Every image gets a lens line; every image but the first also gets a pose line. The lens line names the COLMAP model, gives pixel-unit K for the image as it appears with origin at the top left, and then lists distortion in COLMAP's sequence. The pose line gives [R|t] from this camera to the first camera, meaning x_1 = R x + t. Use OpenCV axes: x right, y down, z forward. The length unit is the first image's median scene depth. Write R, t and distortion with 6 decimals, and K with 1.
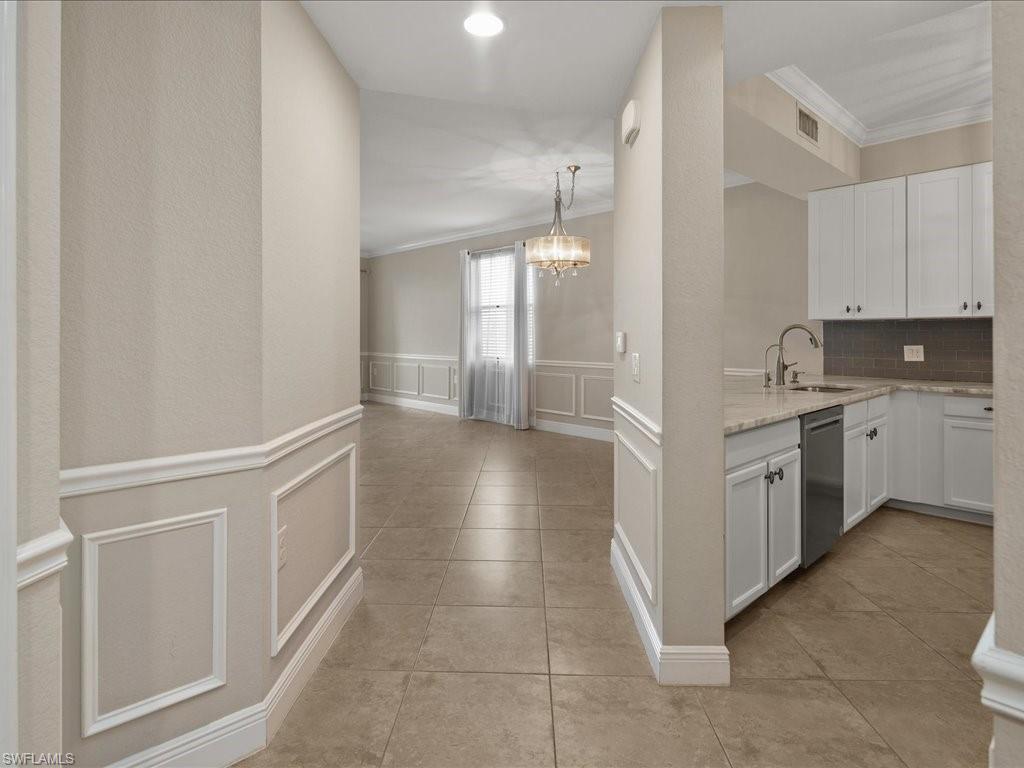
lens RADIAL K [[571.2, 0, 508.8], [0, 571.2, 332.6], [0, 0, 1]] dist [0.006507, -0.004315]
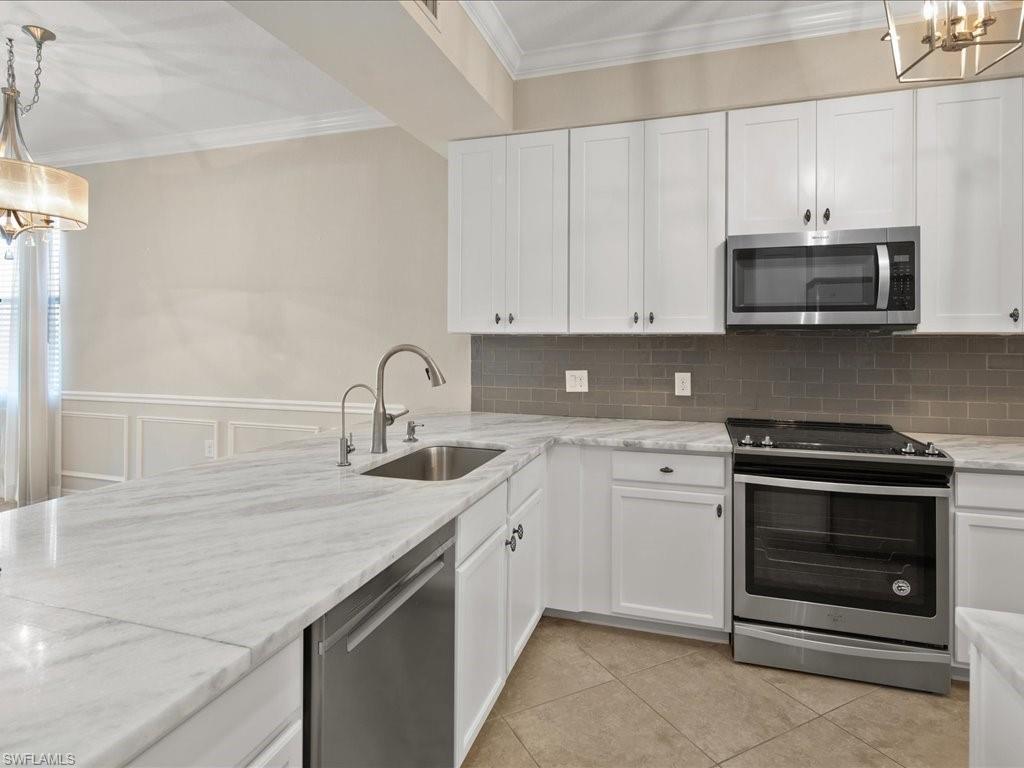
lens RADIAL K [[571.2, 0, 519.1], [0, 571.2, 338.5], [0, 0, 1]] dist [0.006507, -0.004315]
pose [[0.871991, 0.004515, 0.489502, 0.184522], [-0.006334, 0.999978, 0.002059, -0.012246], [-0.489481, -0.004896, 0.872000, 0.258308]]
